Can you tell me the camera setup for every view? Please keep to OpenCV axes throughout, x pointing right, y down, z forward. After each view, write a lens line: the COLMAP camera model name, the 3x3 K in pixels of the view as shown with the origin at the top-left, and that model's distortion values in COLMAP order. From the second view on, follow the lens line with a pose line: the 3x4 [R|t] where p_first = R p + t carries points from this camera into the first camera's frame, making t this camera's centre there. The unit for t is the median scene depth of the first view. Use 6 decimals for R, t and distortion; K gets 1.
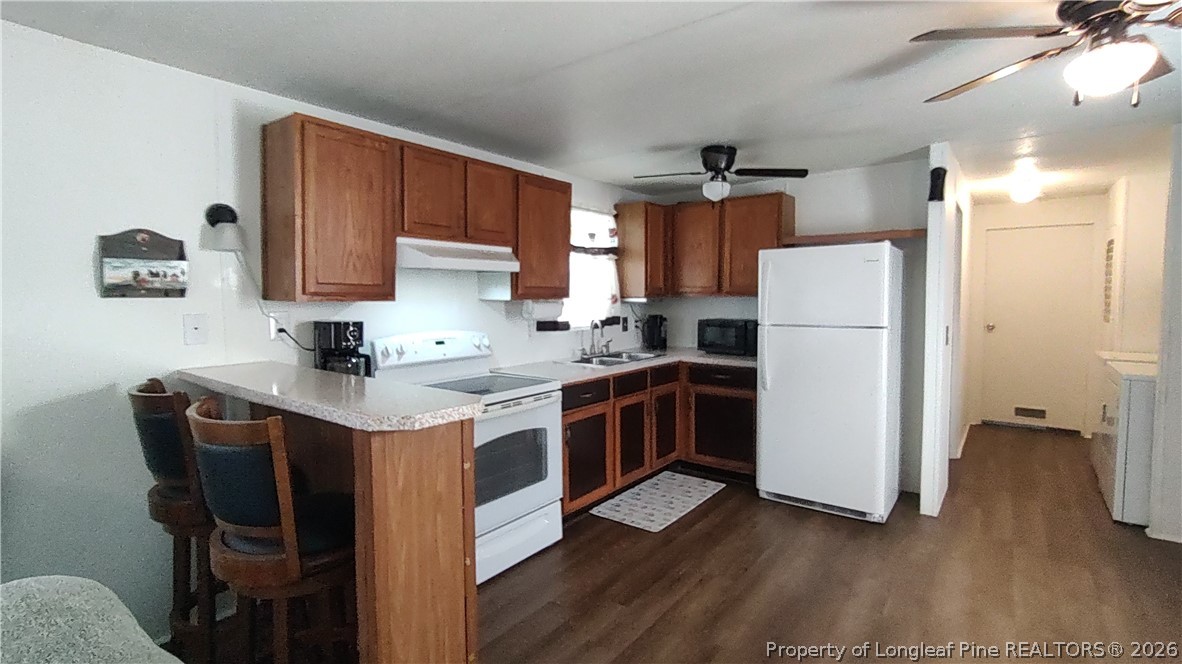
lens RADIAL K [[543.4, 0, 591.0], [0, 543.4, 332.0], [0, 0, 1]] dist [0.000097, 0.000008]
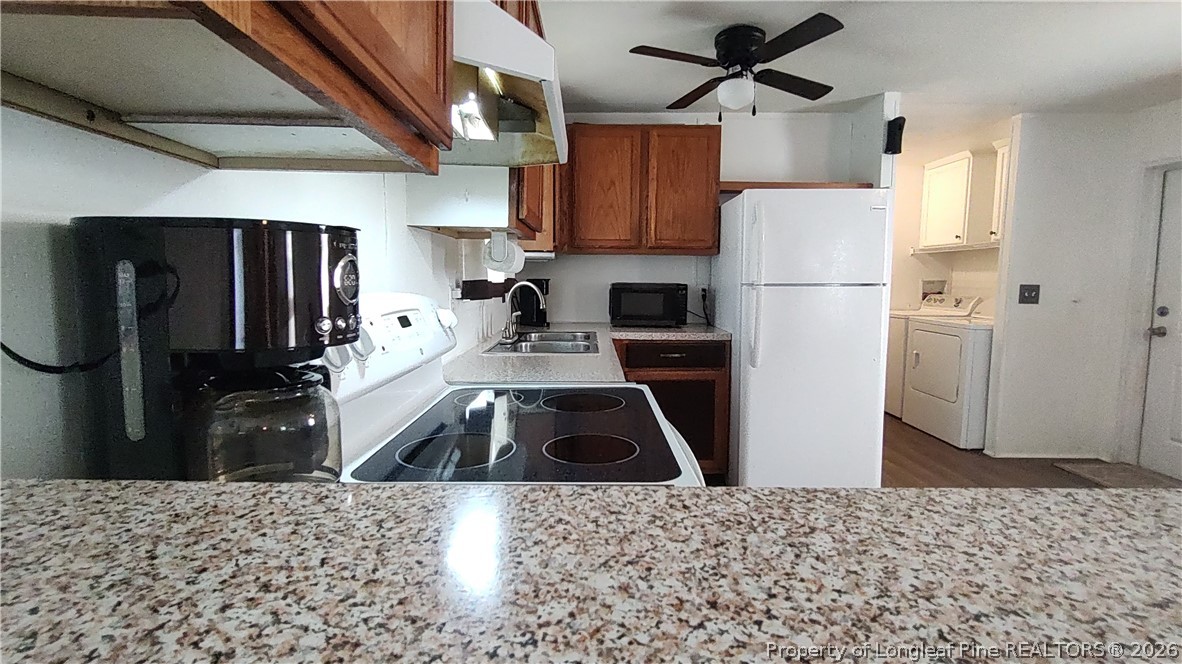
lens RADIAL K [[523.8, 0, 591.0], [0, 523.8, 332.0], [0, 0, 1]] dist [-0.000709, -0.000133]
pose [[0.781143, -0.055931, 0.621842, -0.350310], [0.034784, 0.998331, 0.046098, 0.012715], [-0.623382, -0.014379, 0.781785, 0.549870]]
